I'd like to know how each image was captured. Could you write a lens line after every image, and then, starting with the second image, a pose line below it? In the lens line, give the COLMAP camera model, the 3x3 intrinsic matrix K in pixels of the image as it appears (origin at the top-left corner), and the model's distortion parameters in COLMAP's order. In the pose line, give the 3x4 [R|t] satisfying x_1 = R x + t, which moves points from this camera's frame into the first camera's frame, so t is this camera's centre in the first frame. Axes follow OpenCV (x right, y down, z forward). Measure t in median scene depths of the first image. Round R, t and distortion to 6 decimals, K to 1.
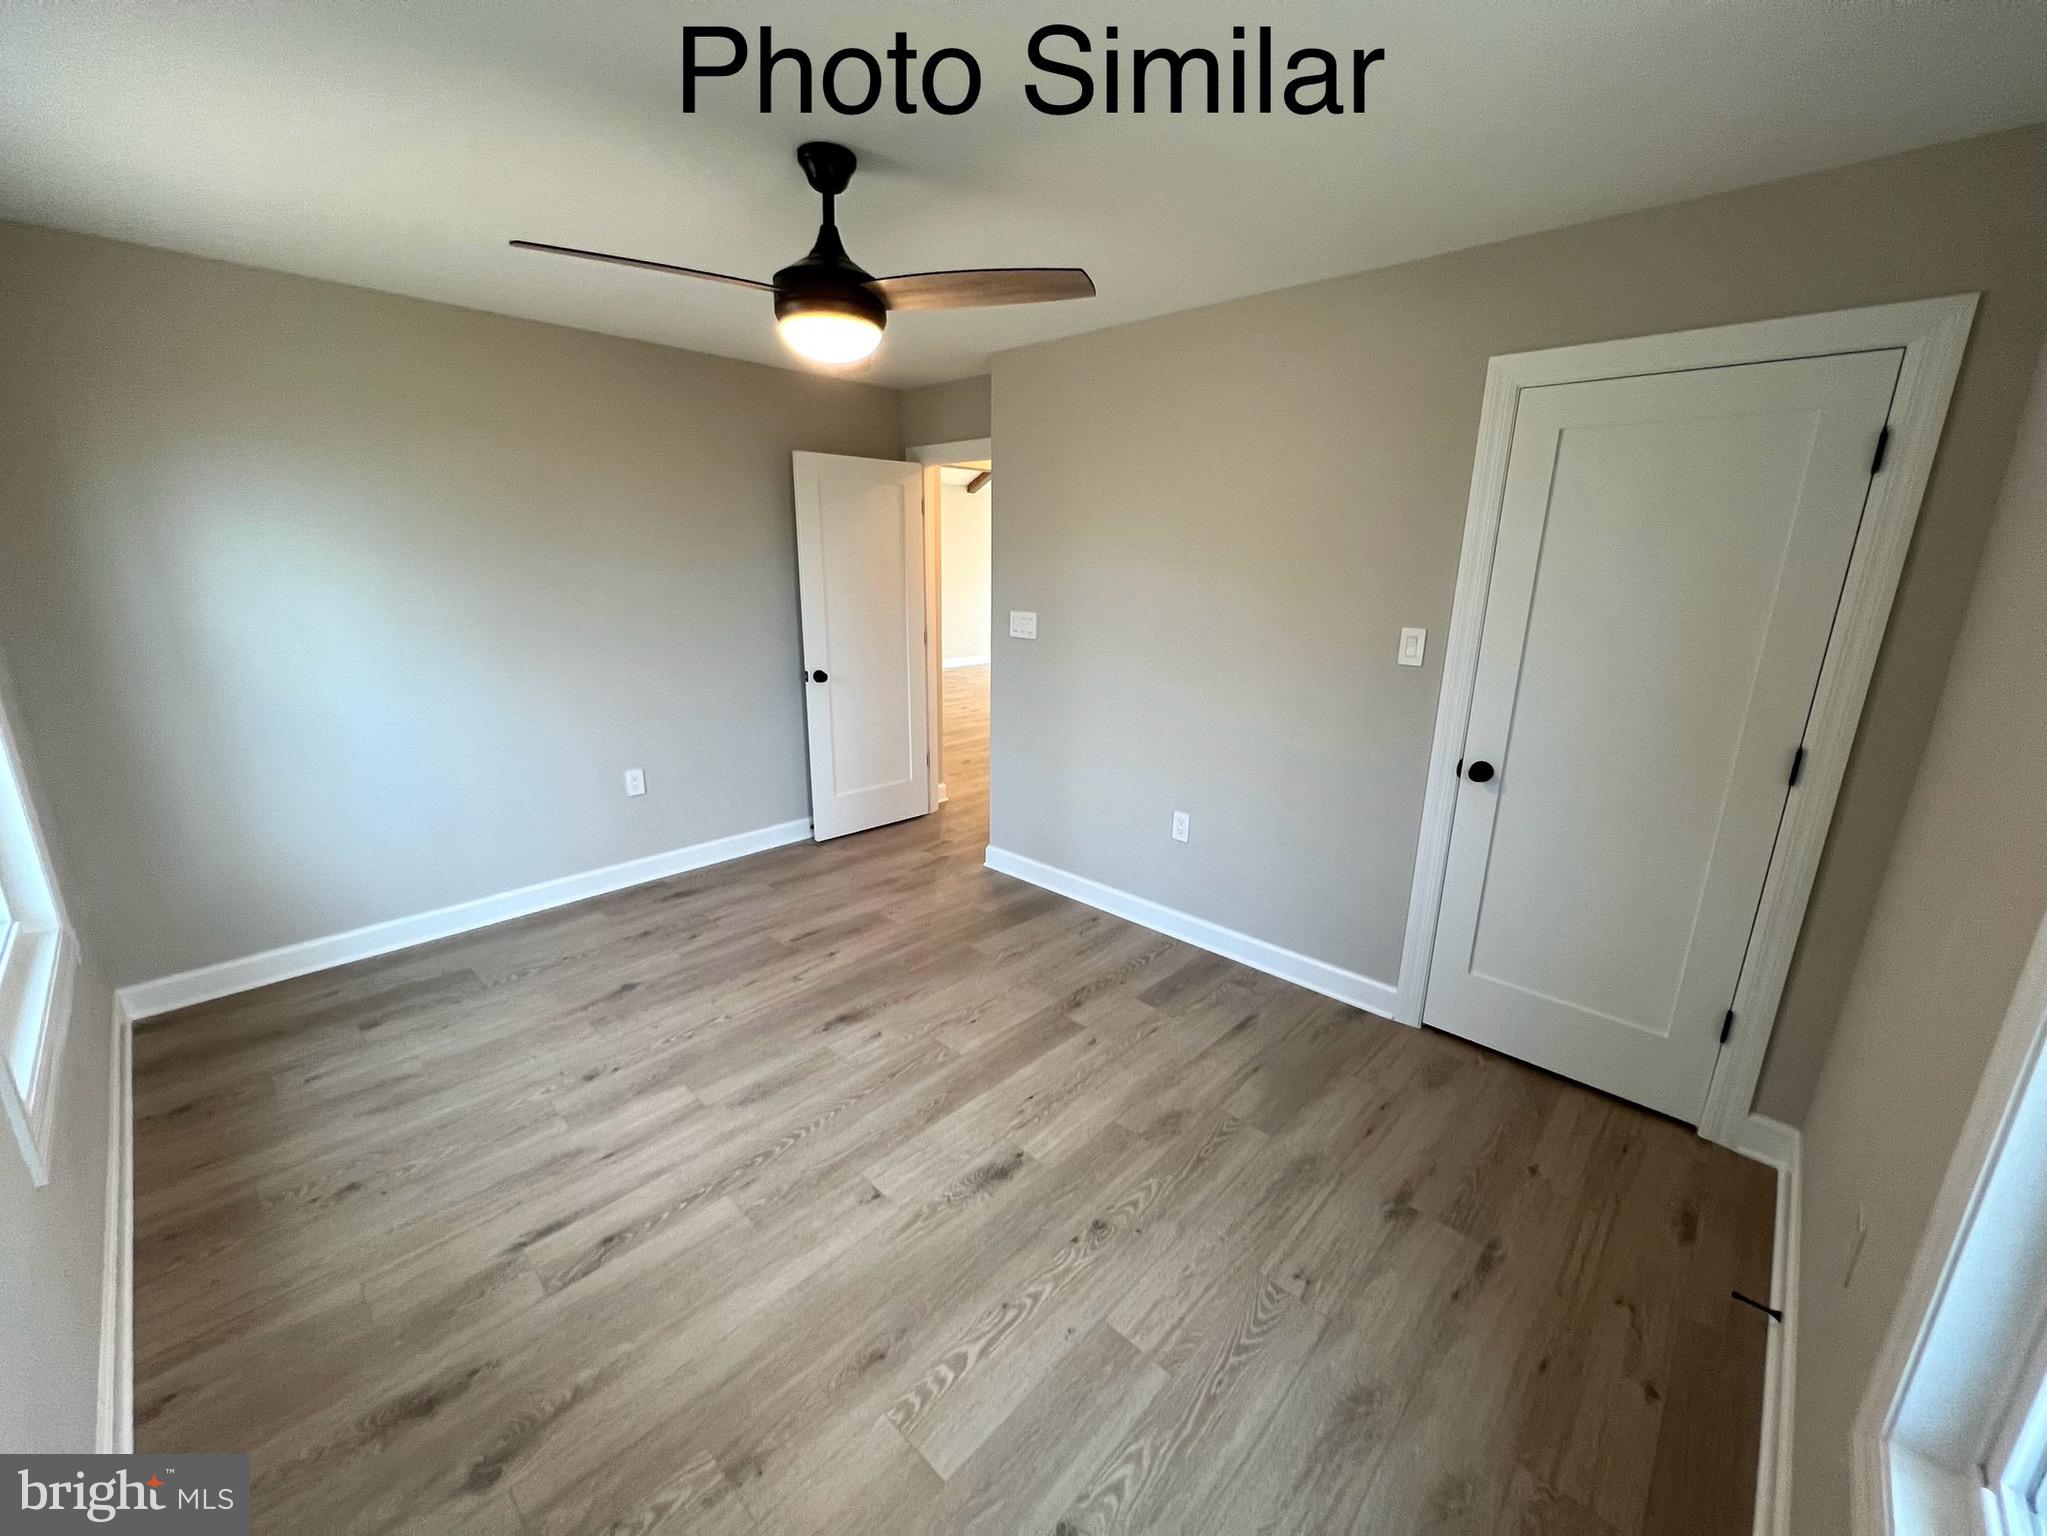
lens RADIAL K [[814.2, 0, 1027.6], [0, 814.2, 769.3], [0, 0, 1]] dist [-0.001208, -0.000040]
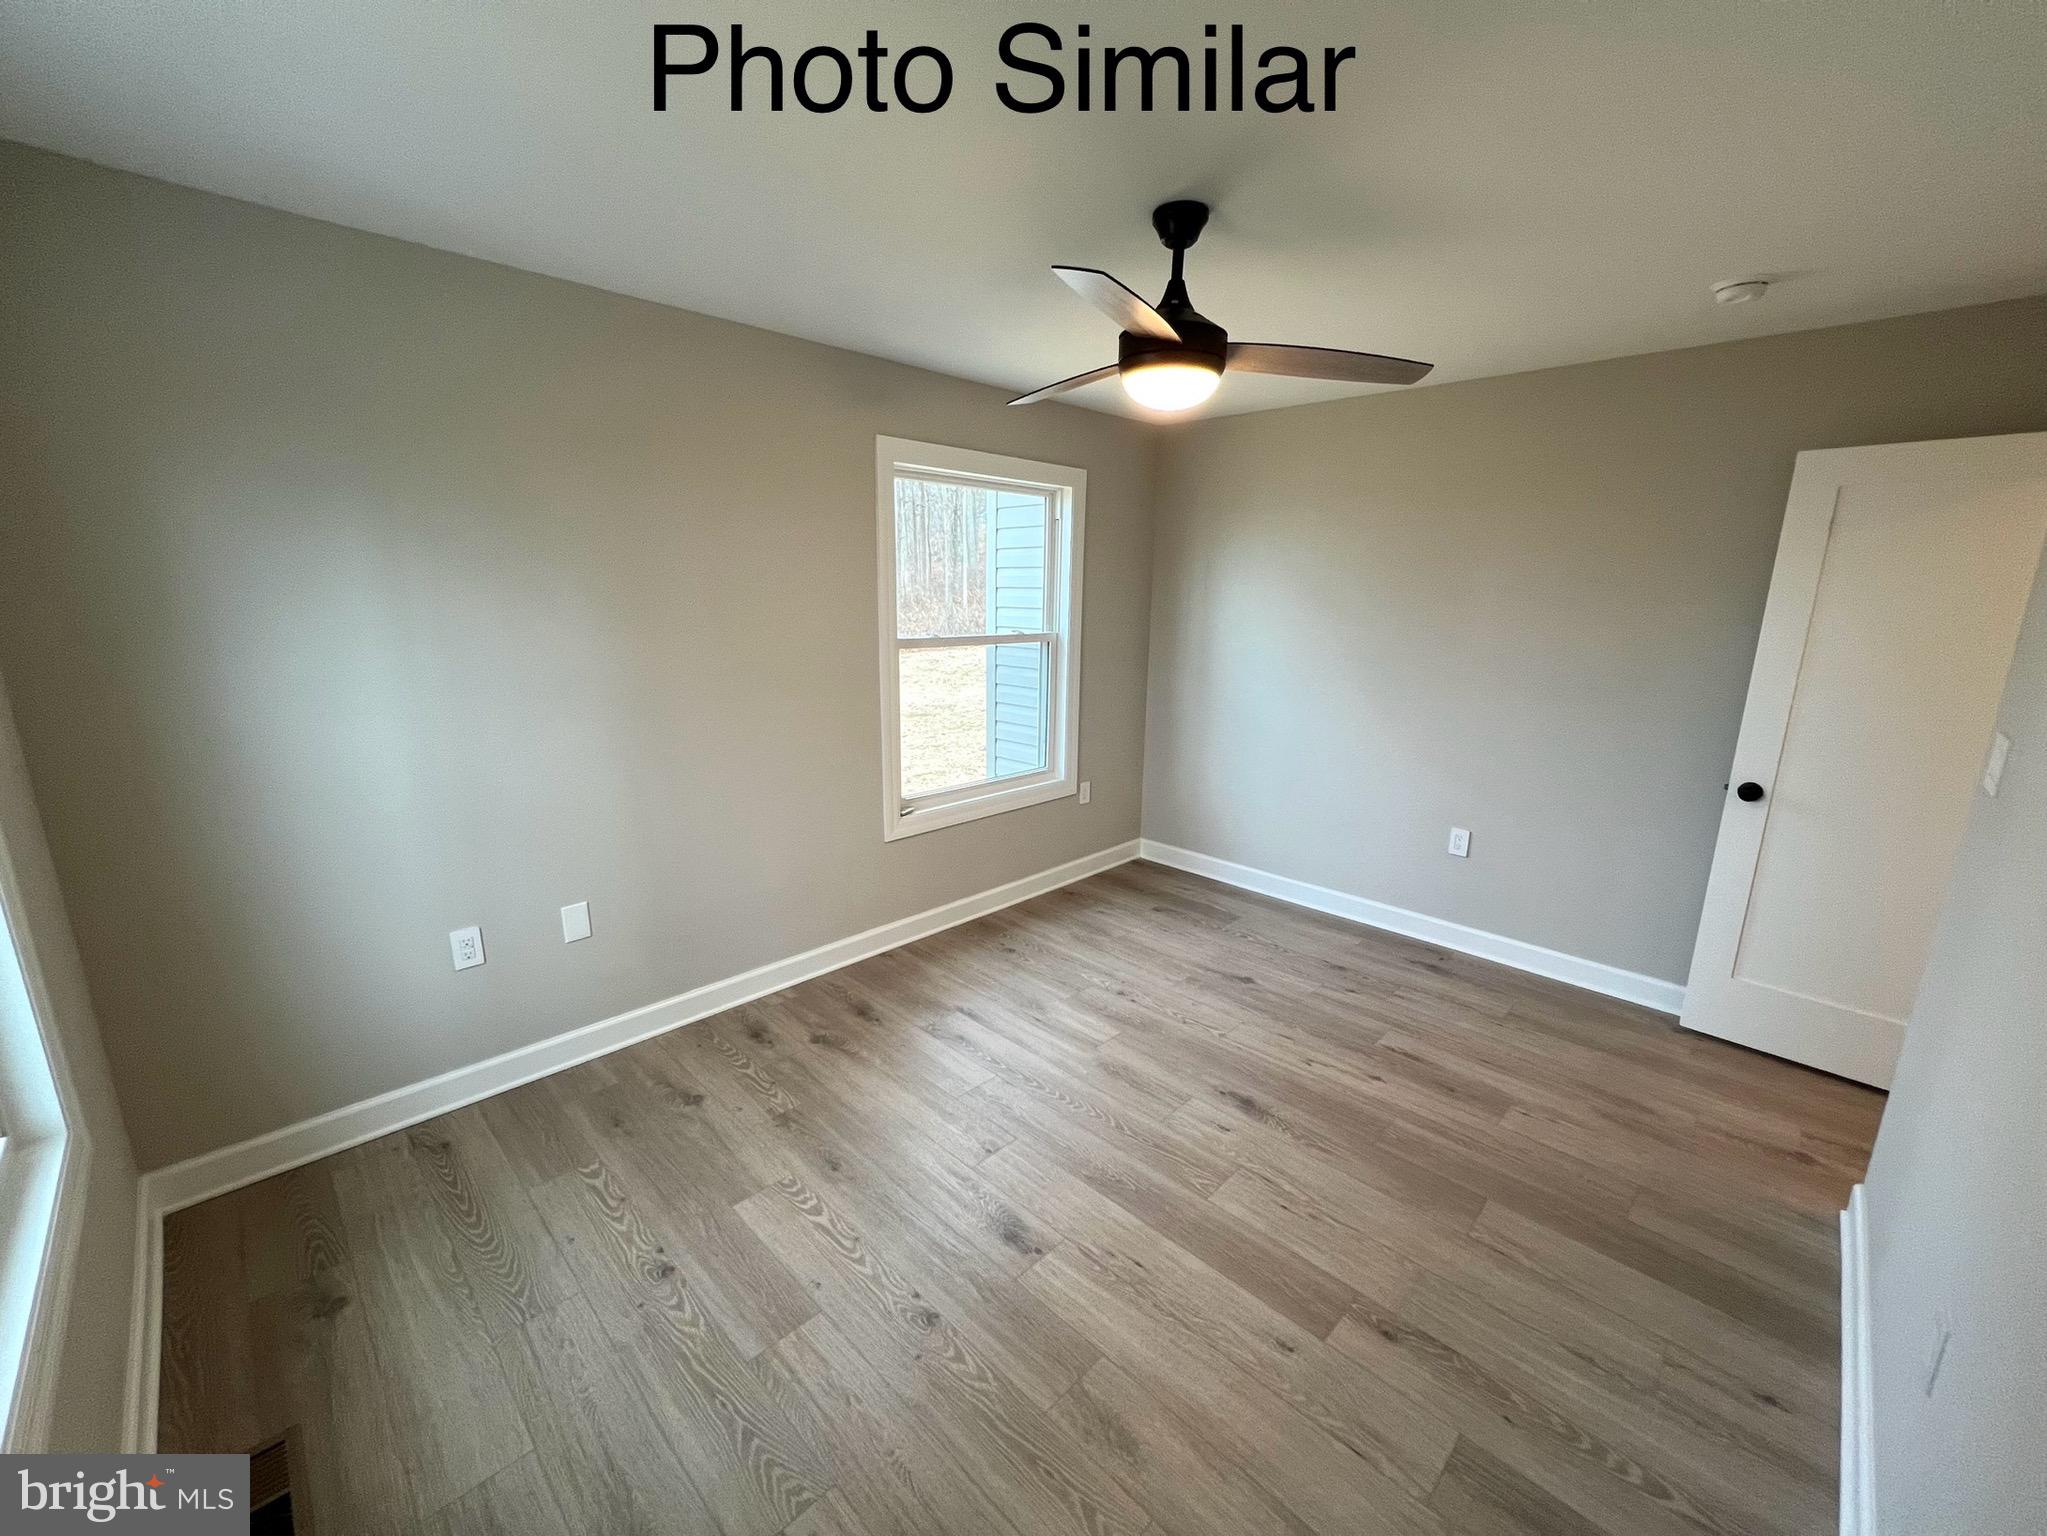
lens RADIAL K [[814.2, 0, 1027.7], [0, 814.2, 770.7], [0, 0, 1]] dist [-0.001208, -0.000040]
pose [[-0.020207, 0.206672, -0.978202, 0.679820], [-0.270876, 0.940676, 0.204339, -0.185952], [0.962402, 0.269101, 0.036974, 0.722816]]
